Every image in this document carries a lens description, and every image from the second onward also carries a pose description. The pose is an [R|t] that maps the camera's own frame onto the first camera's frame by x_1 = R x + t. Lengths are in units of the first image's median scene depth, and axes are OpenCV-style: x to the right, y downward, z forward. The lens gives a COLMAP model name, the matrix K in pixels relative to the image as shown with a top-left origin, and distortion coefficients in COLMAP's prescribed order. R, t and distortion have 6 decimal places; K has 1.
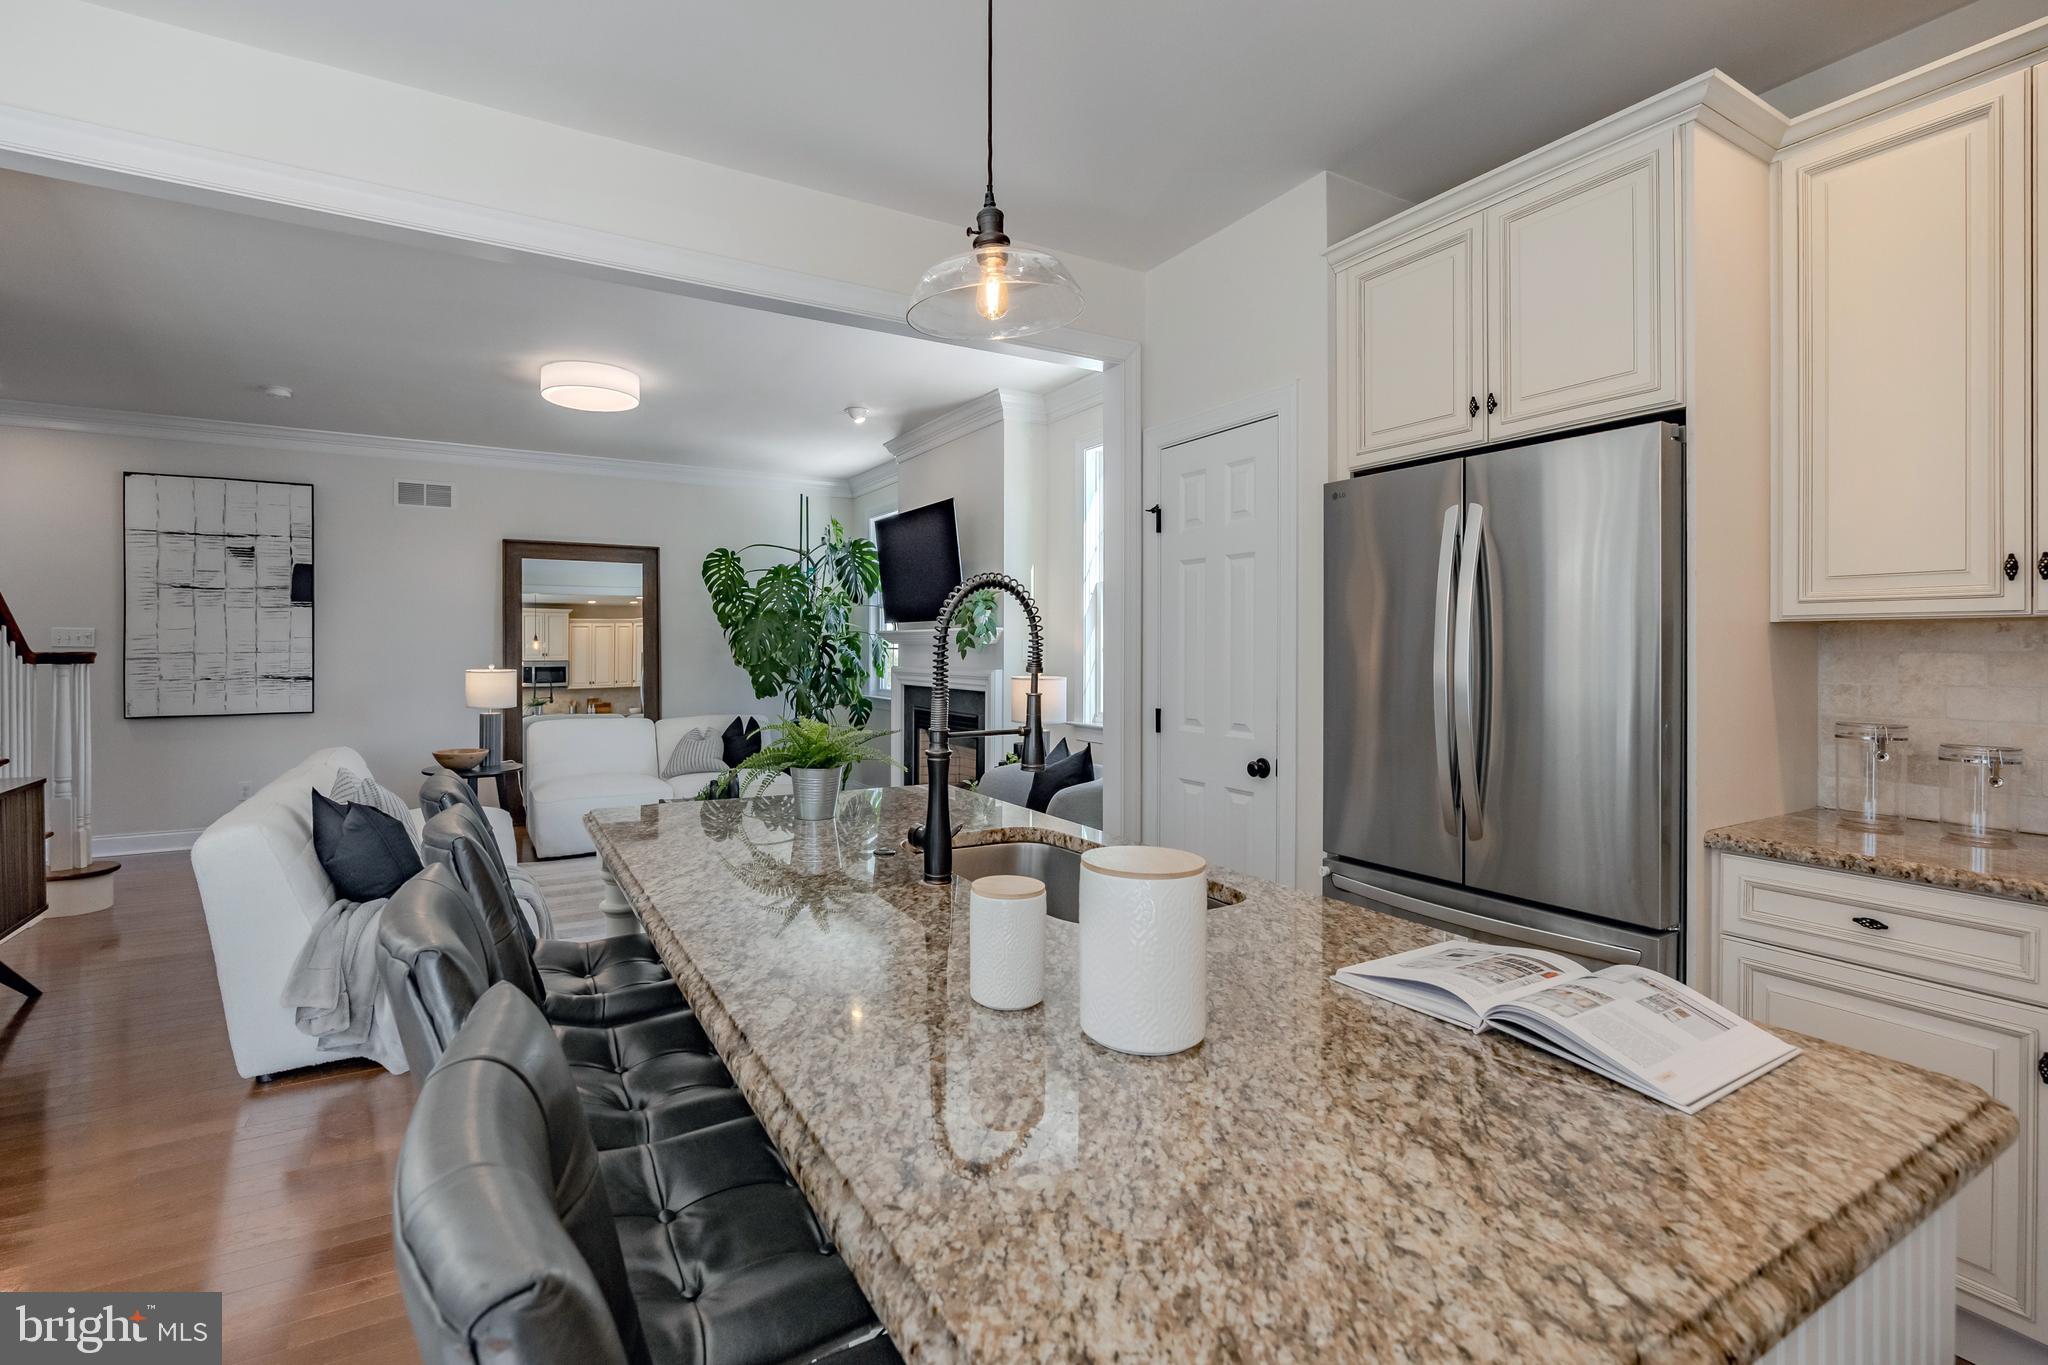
lens RADIAL K [[890.8, 0, 960.7], [0, 890.8, 630.1], [0, 0, 1]] dist [-0.004430, 0.000348]
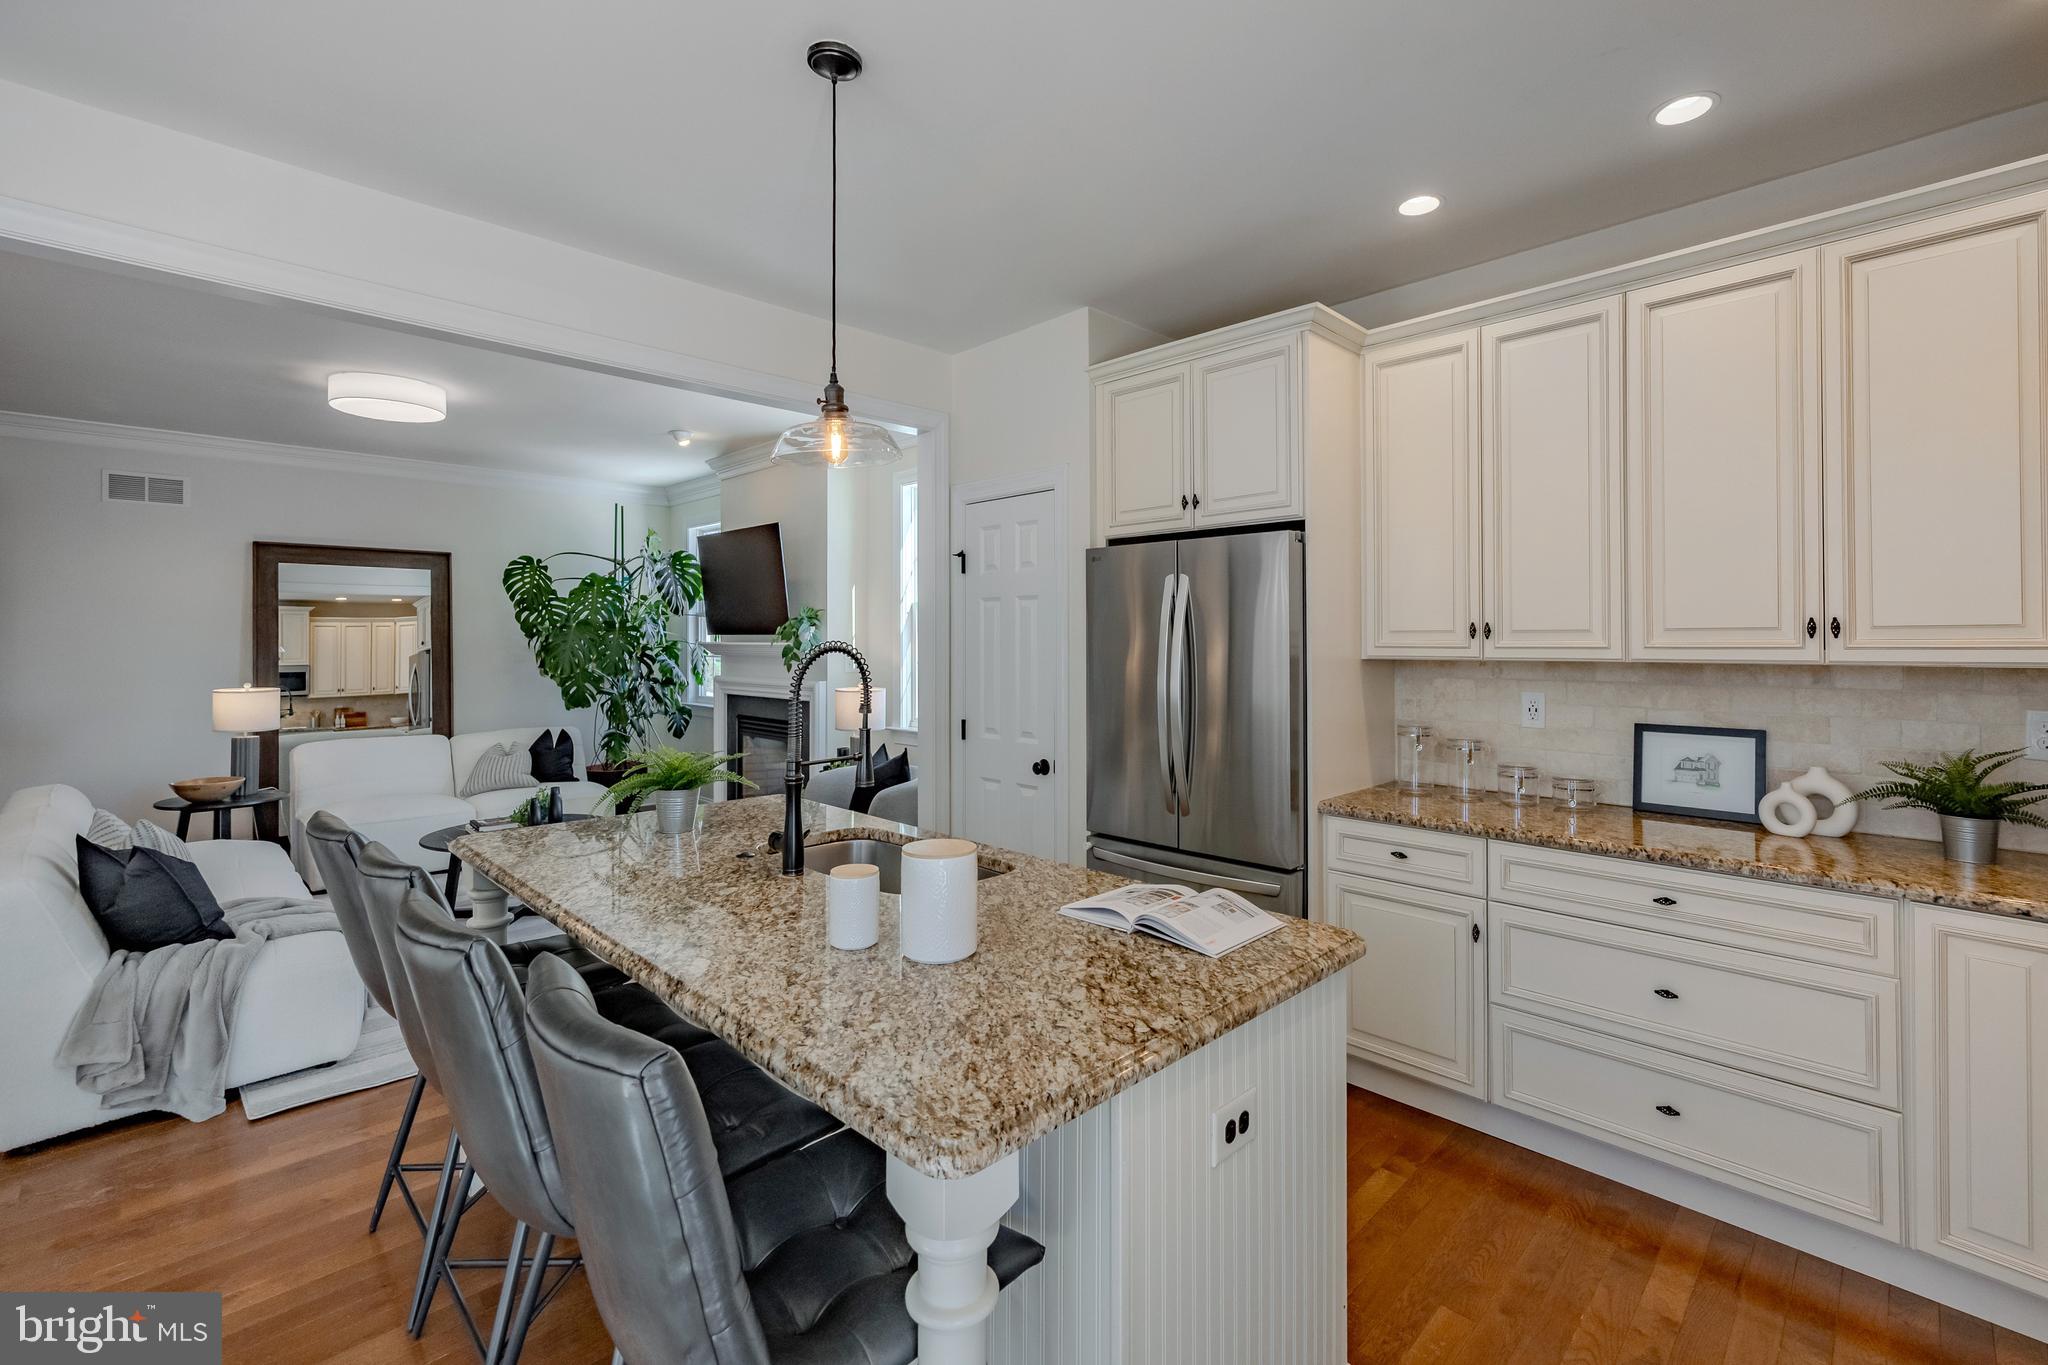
lens RADIAL K [[884.2, 0, 1025.7], [0, 884.2, 631.0], [0, 0, 1]] dist [0.004869, 0.001077]
pose [[0.961445, -0.003621, 0.274972, -0.038010], [0.000947, 0.999951, 0.009857, -0.065934], [-0.274995, -0.009217, 0.961402, -0.255047]]
